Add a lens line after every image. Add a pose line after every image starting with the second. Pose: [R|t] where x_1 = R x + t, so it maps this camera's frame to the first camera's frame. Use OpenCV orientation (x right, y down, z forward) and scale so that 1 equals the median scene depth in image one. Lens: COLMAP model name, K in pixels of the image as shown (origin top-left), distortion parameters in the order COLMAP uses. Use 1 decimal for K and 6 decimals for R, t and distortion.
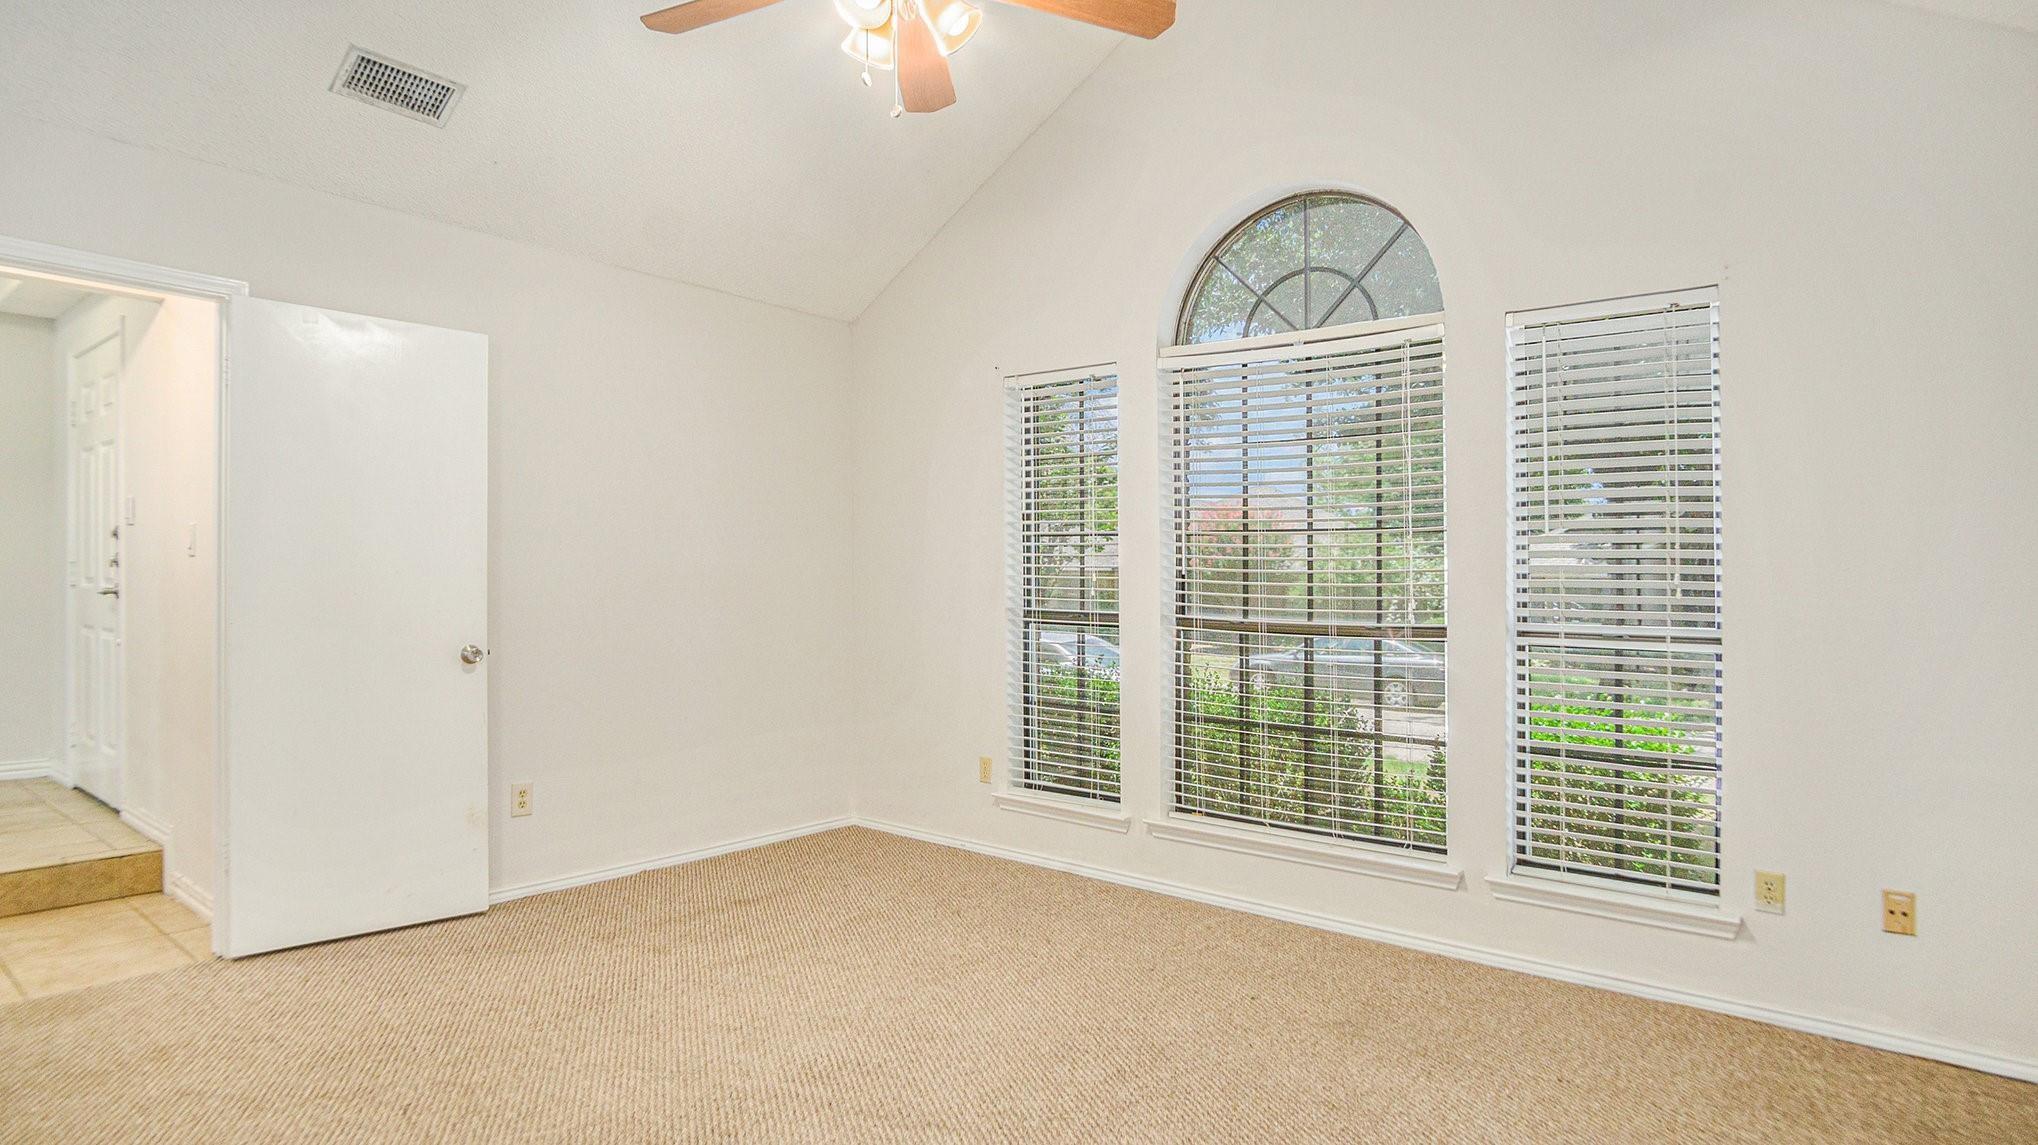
lens RADIAL K [[1090.3, 0, 1032.9], [0, 1090.3, 623.7], [0, 0, 1]] dist [-0.033769, 0.012887]
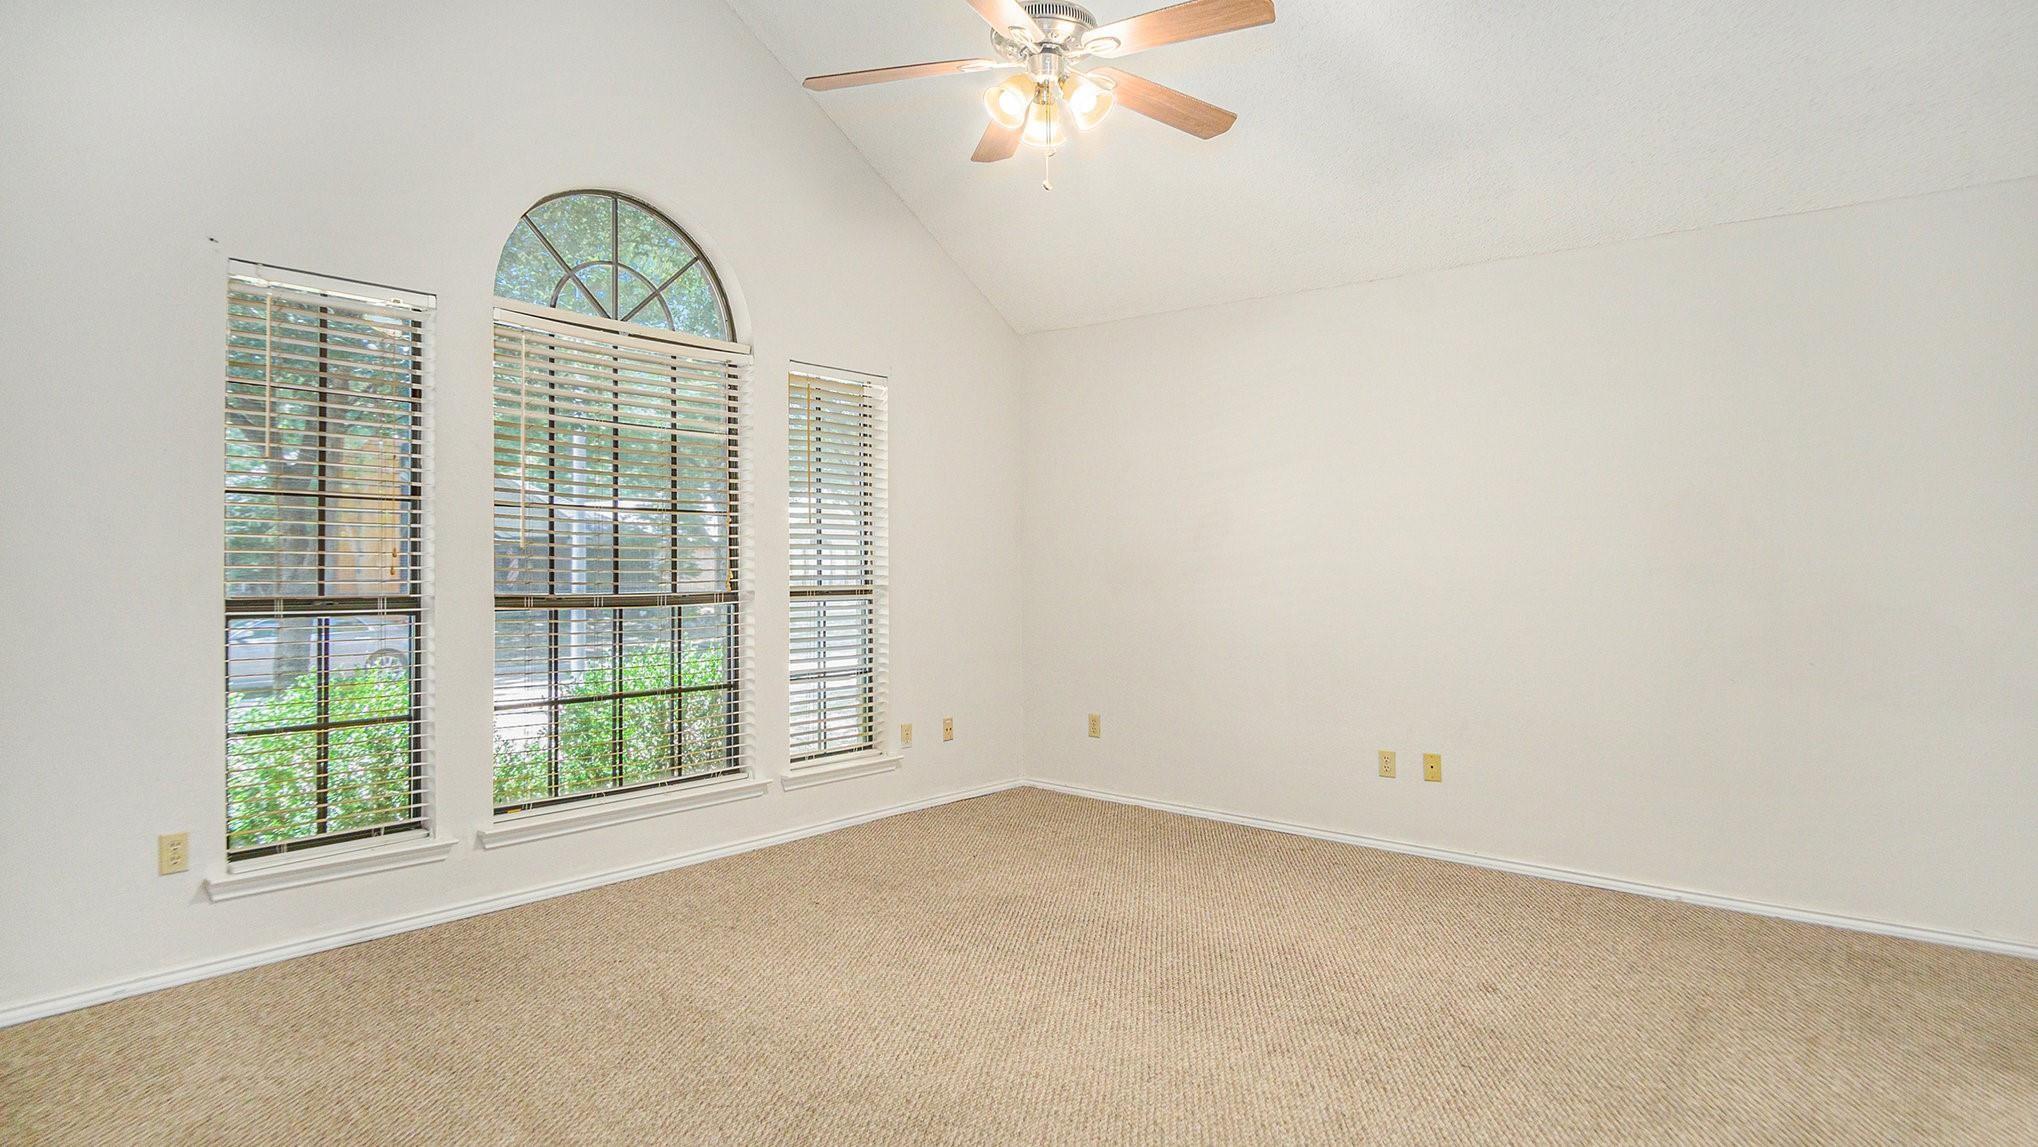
lens RADIAL K [[1090.3, 0, 1032.9], [0, 1090.3, 624.7], [0, 0, 1]] dist [-0.033769, 0.012887]
pose [[-0.019538, -0.068693, 0.997447, -0.830553], [0.018161, 0.997448, 0.069048, -0.039317], [-0.999644, 0.019464, -0.018240, 0.640972]]
